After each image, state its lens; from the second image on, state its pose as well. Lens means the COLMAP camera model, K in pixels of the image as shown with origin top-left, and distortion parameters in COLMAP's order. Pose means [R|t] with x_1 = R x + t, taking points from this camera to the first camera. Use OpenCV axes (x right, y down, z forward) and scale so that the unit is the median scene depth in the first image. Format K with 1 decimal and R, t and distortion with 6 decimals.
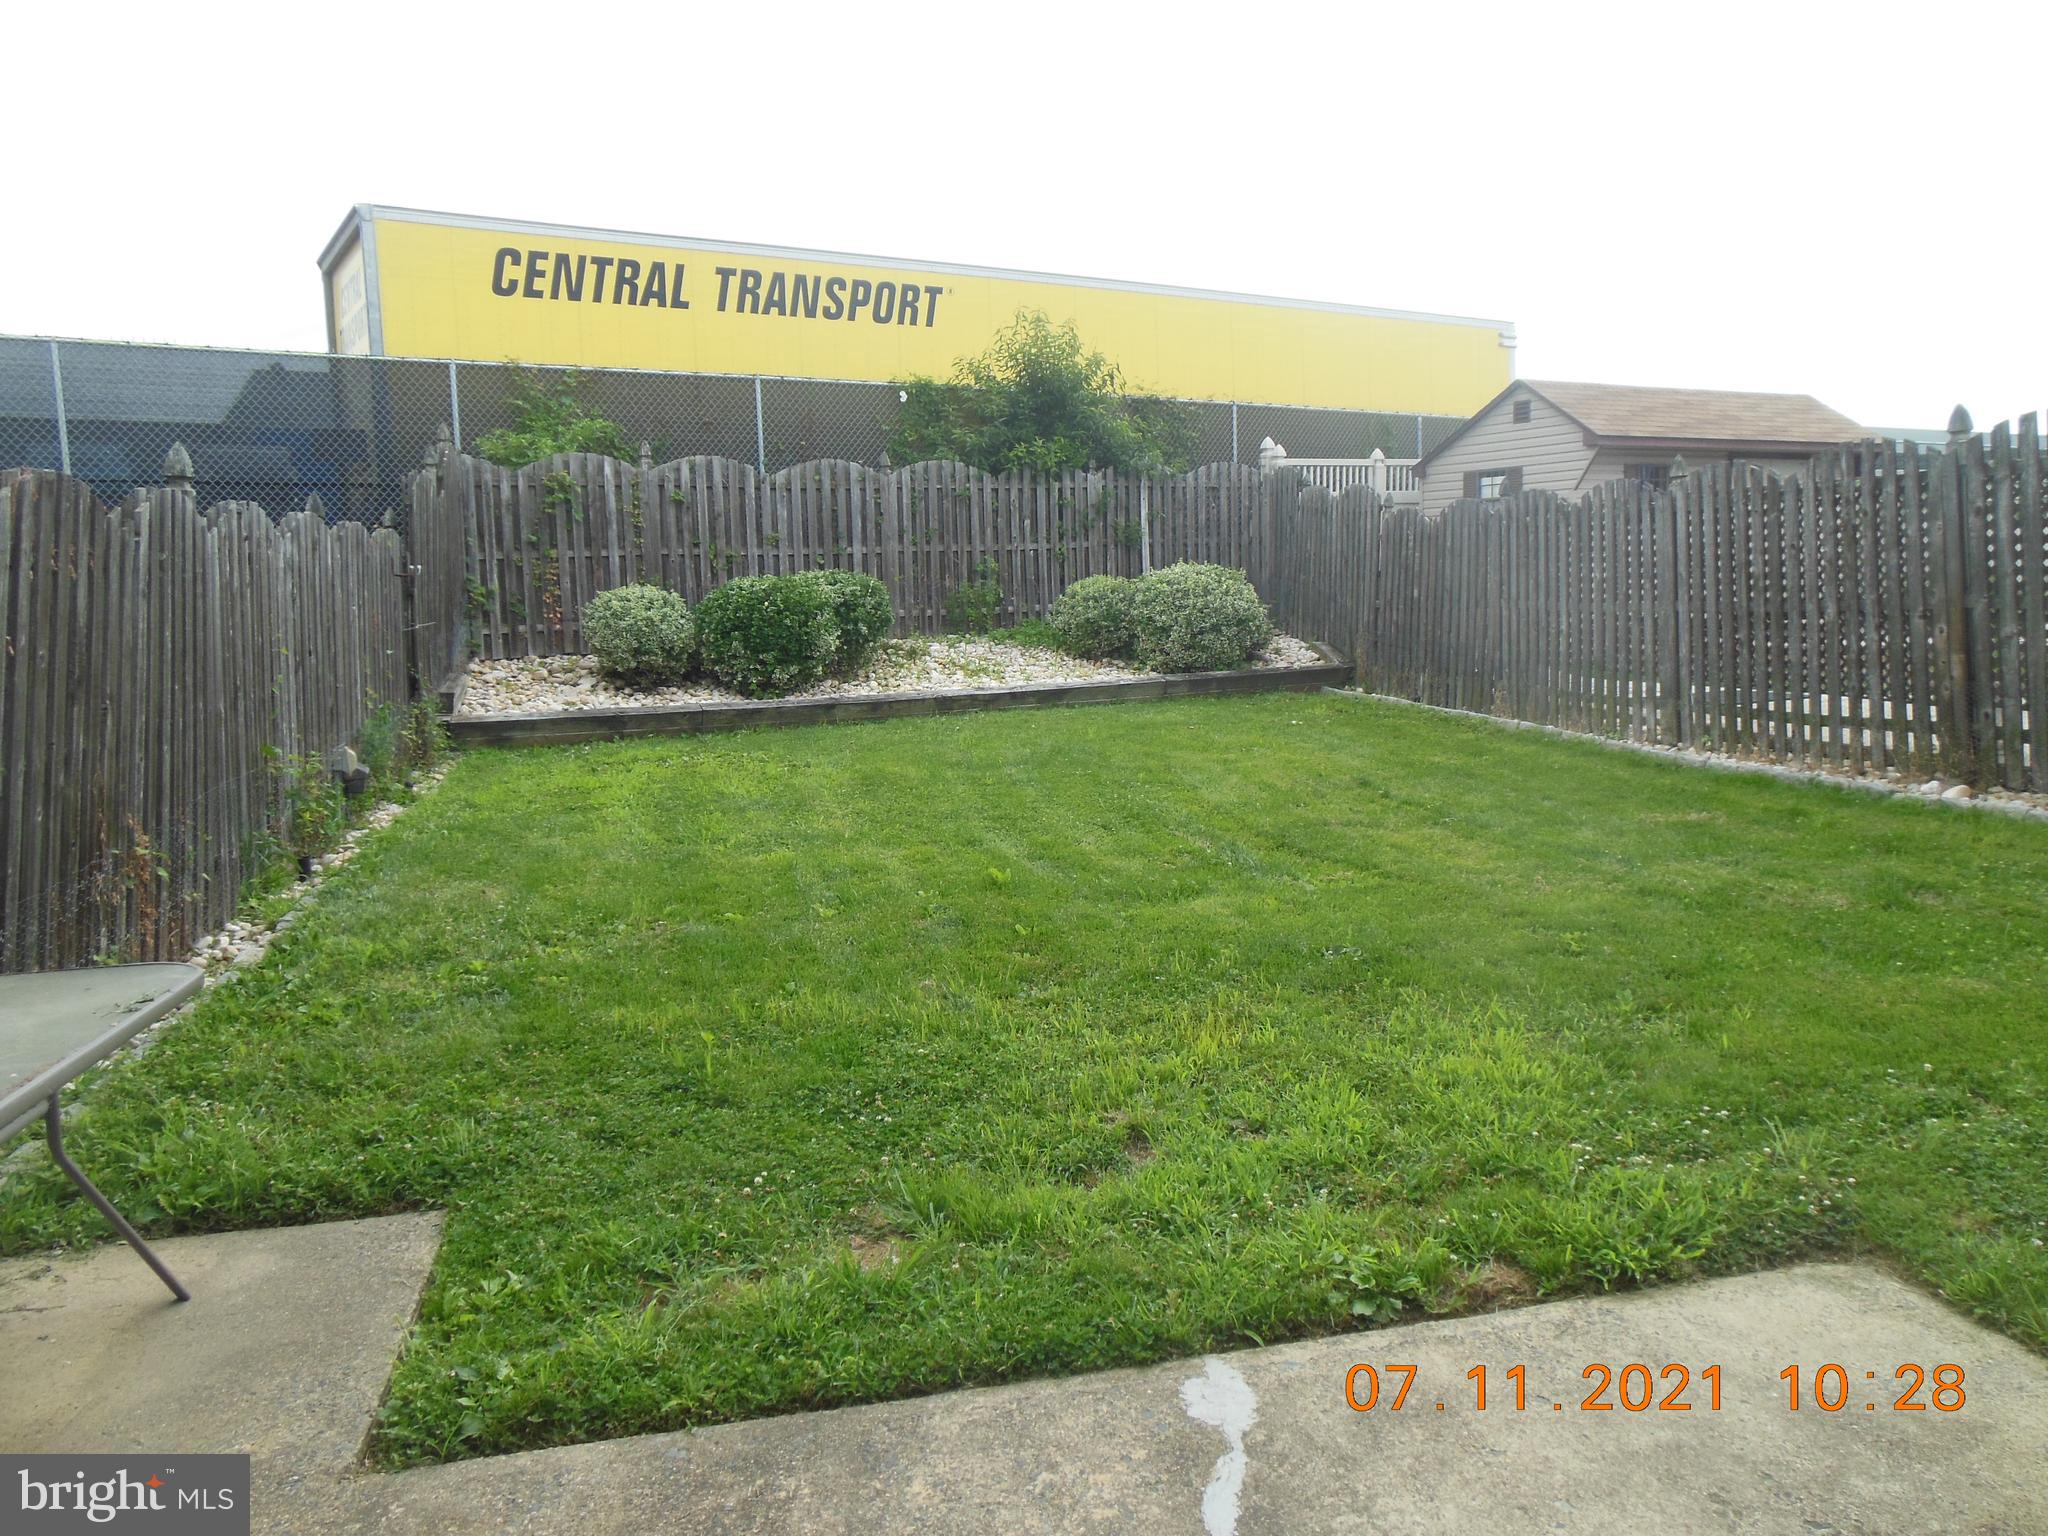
lens RADIAL K [[1559.7, 0, 1039.7], [0, 1559.7, 765.8], [0, 0, 1]] dist [-0.087119, 0.145434]
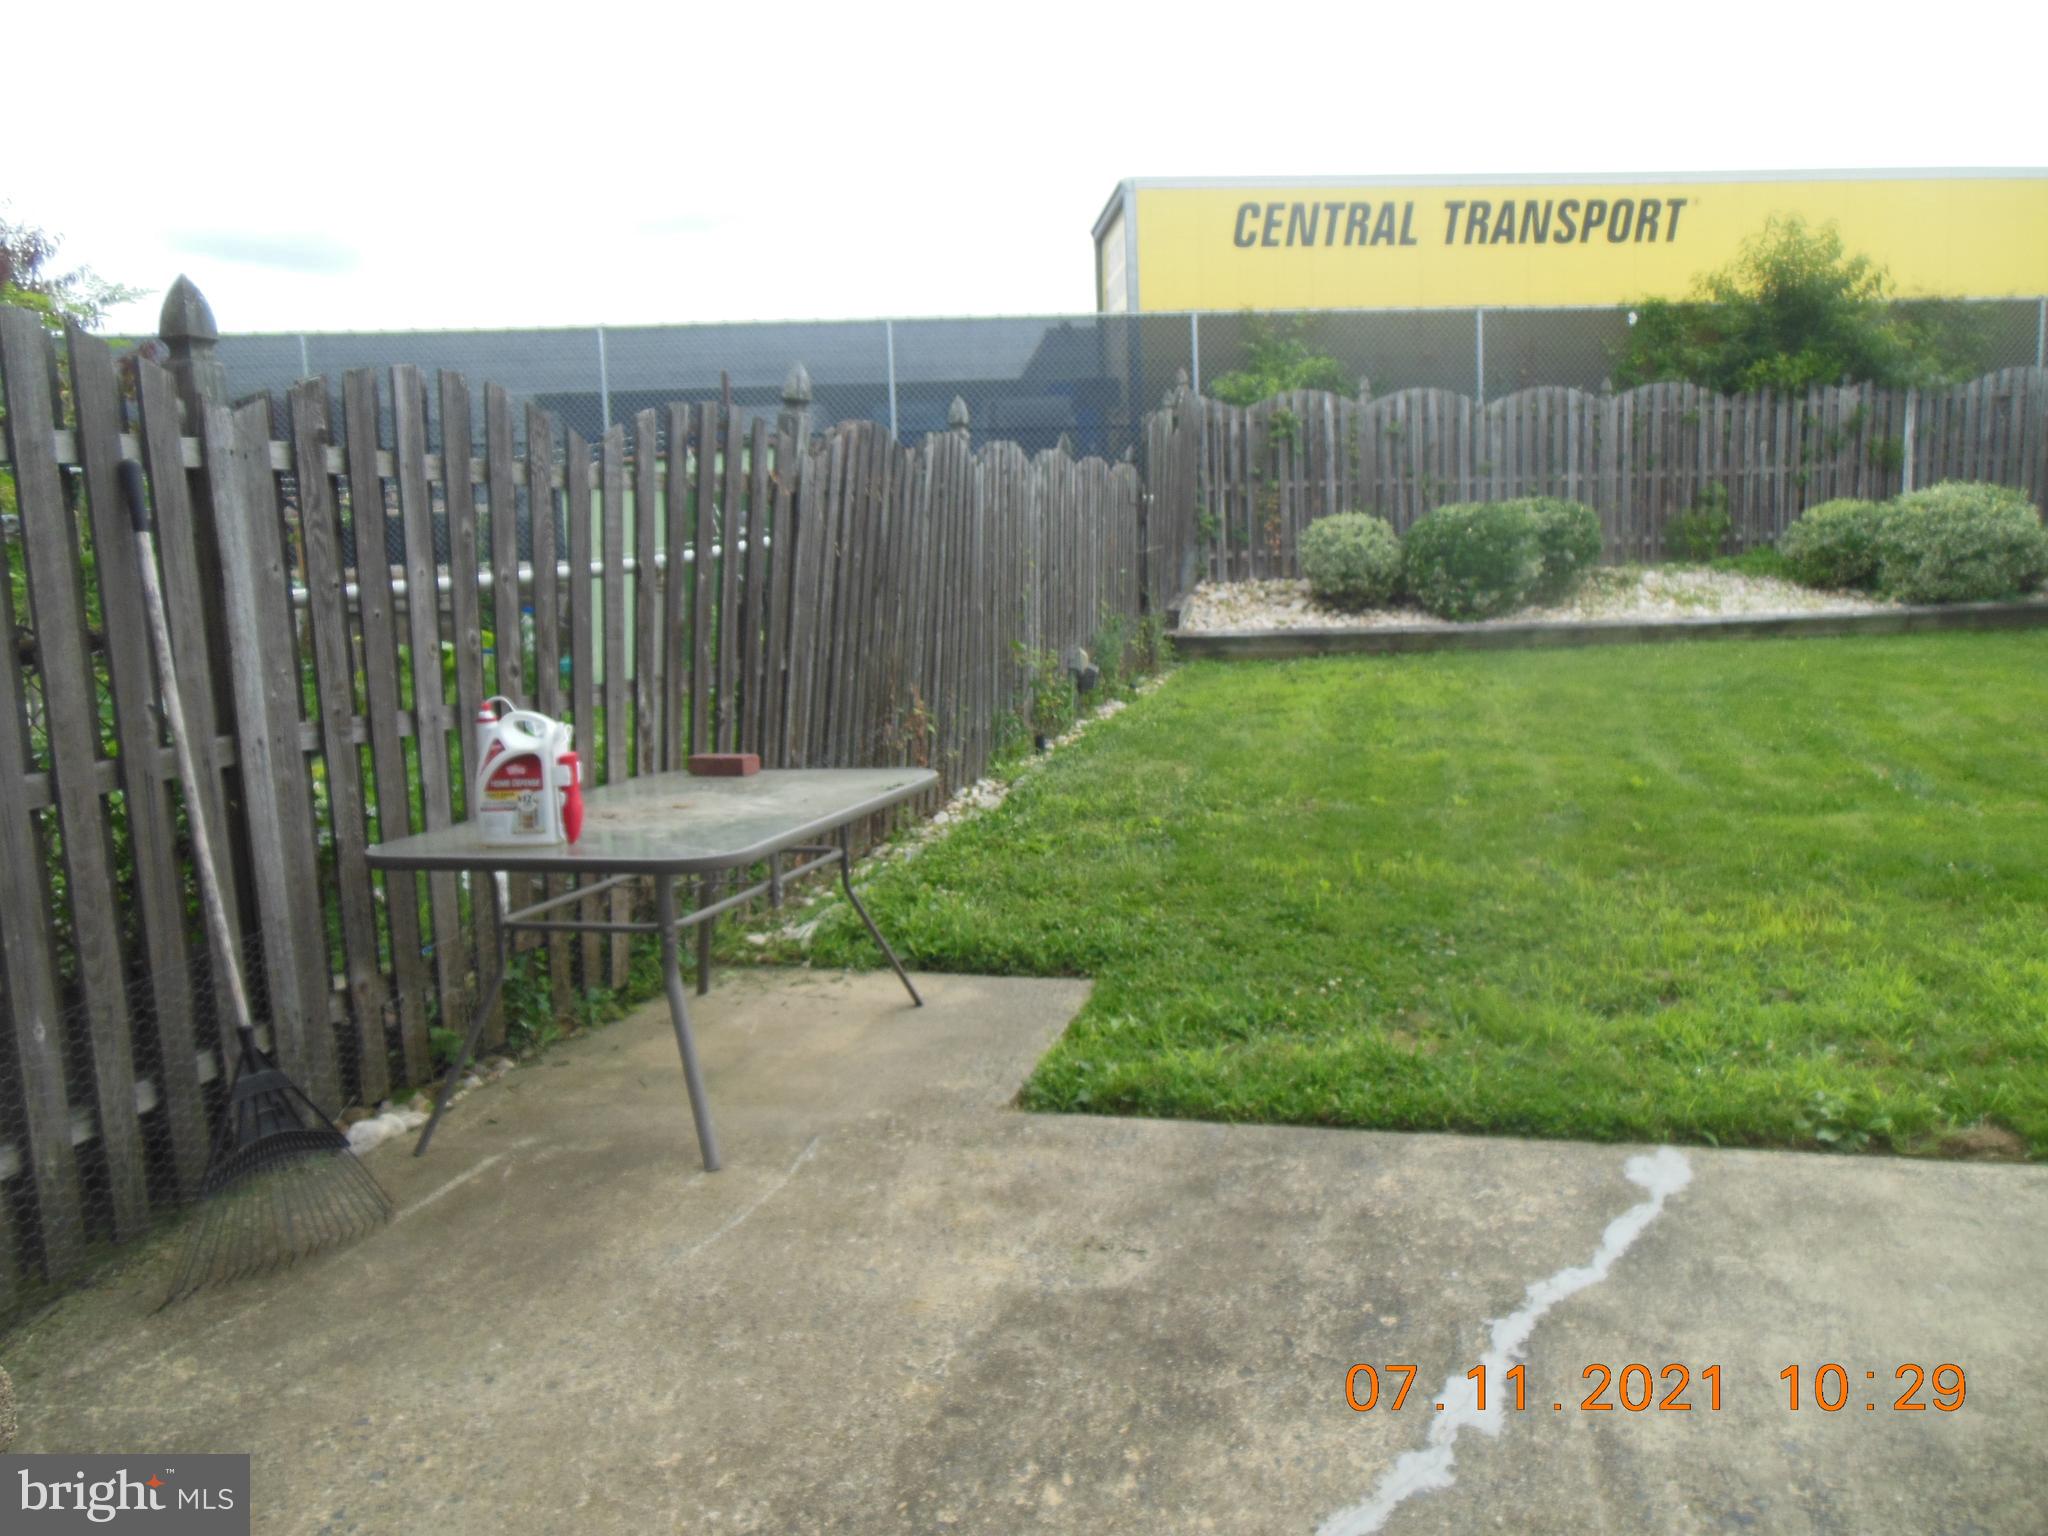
lens RADIAL K [[1559.7, 0, 1039.7], [0, 1559.7, 765.8], [0, 0, 1]] dist [-0.087119, 0.145434]
pose [[0.891115, 0.057915, -0.450066, 0.072817], [-0.039587, 0.997962, 0.050040, 0.020840], [0.452047, -0.026774, 0.891592, -0.091599]]
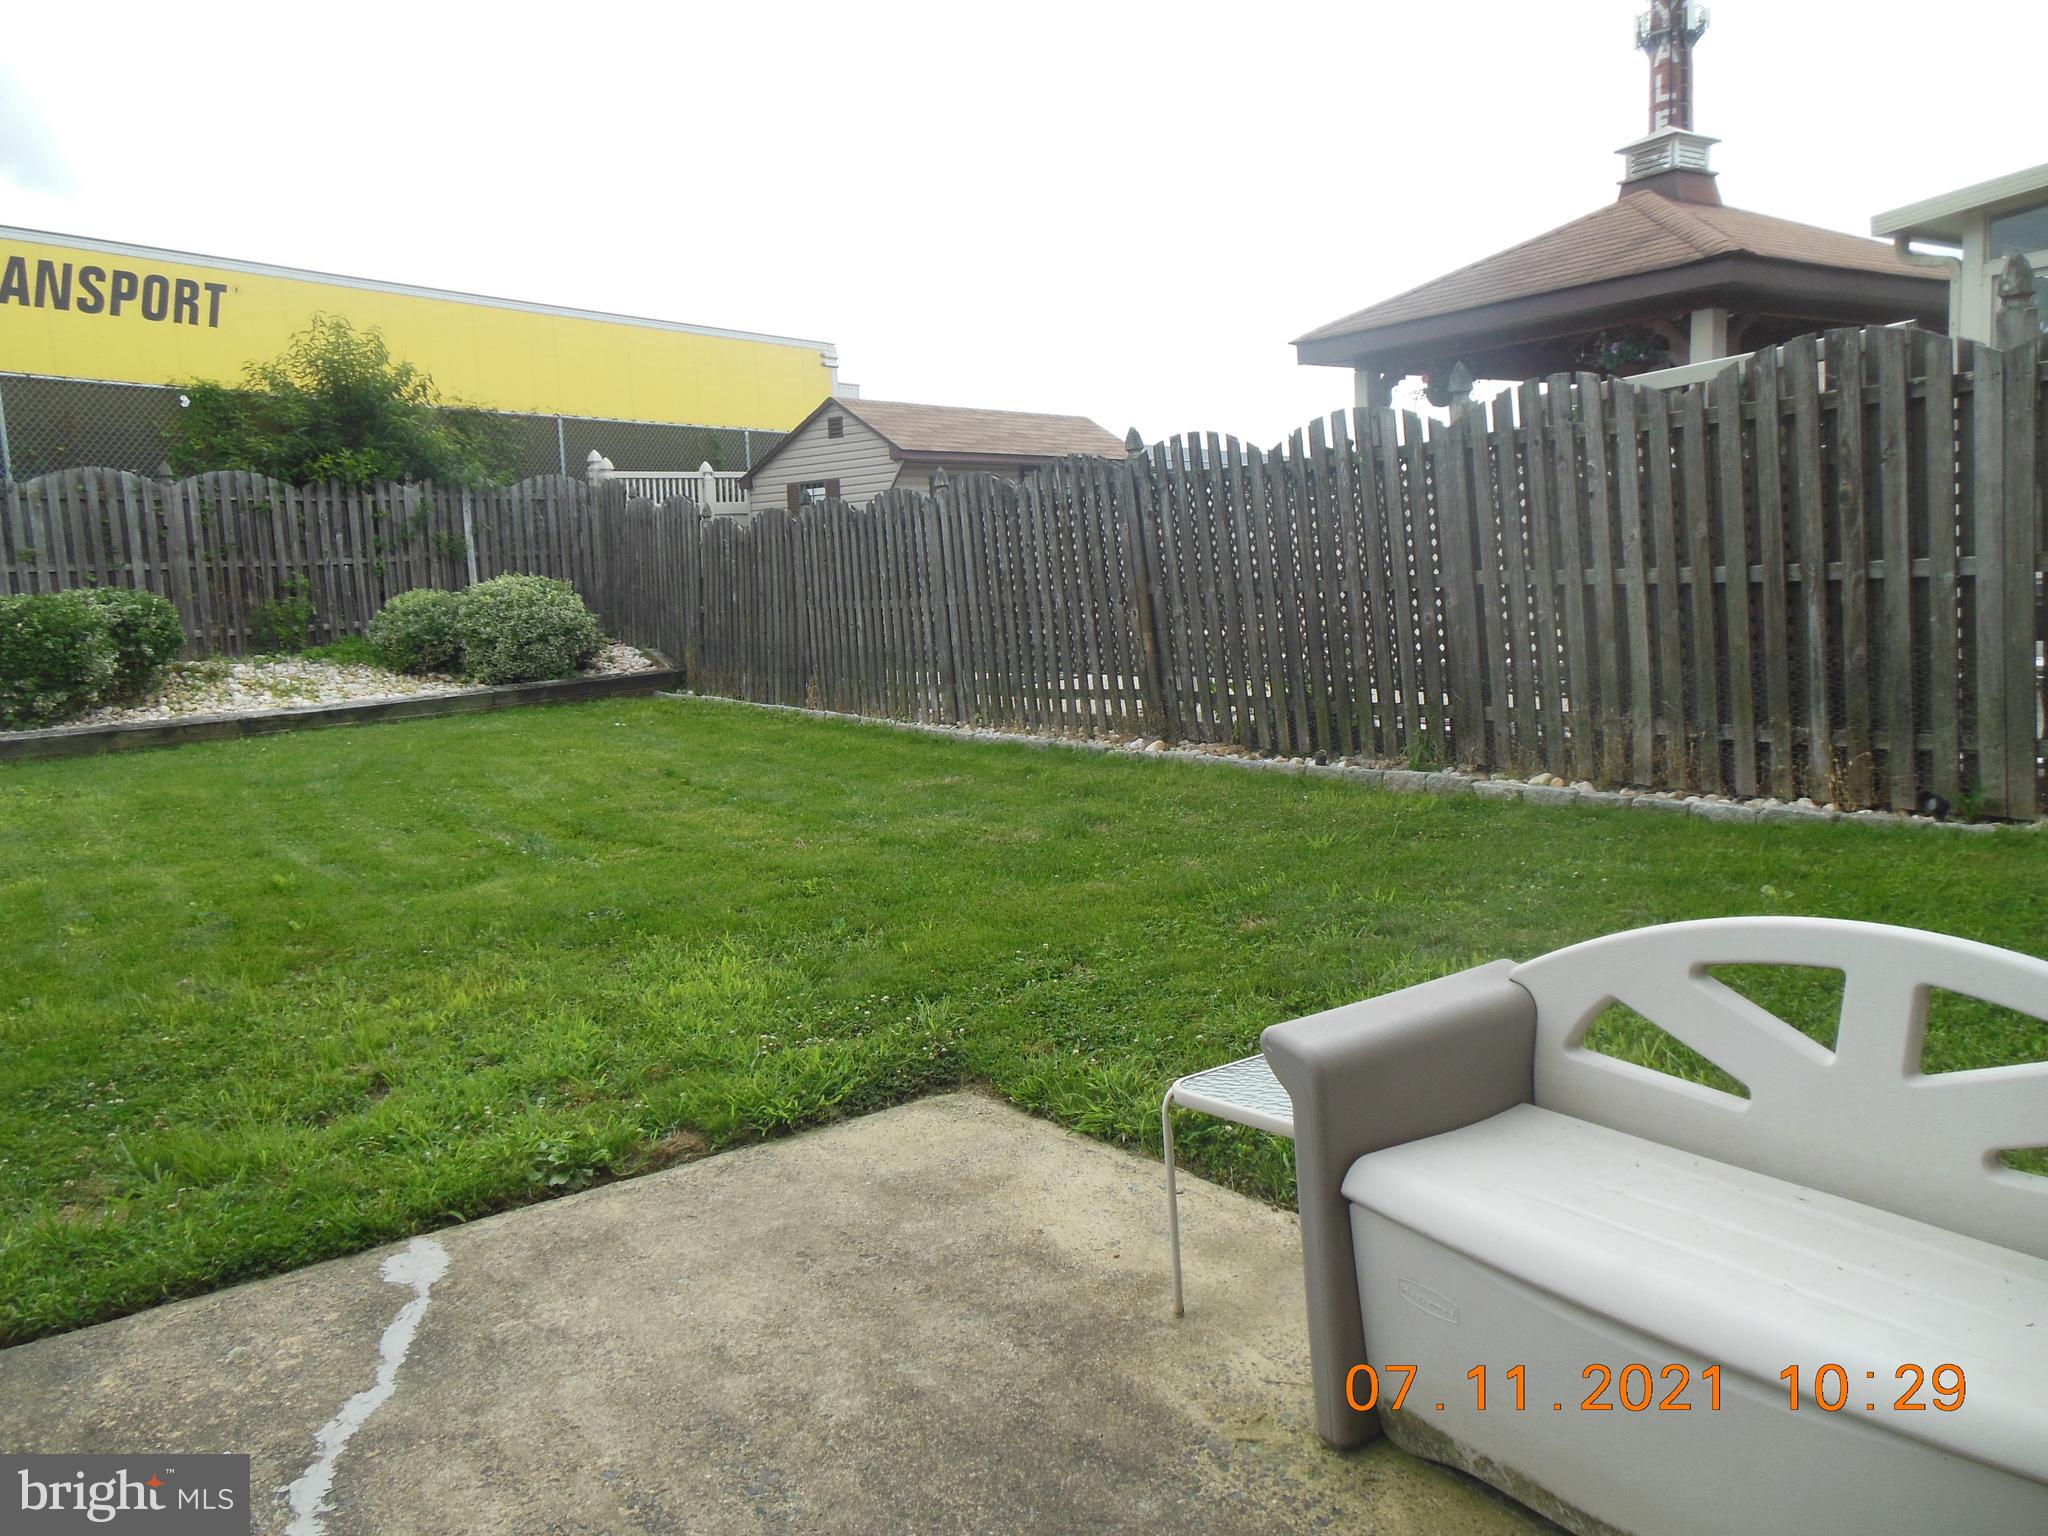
lens RADIAL K [[1547.7, 0, 1024.0], [0, 1547.7, 768.0], [0, 0, 1]] dist [-0.071021, 0.129985]
pose [[0.925437, -0.062576, 0.373698, 0.046530], [0.064925, 0.997870, 0.006314, 0.020151], [-0.373297, 0.018419, 0.927529, -0.090001]]
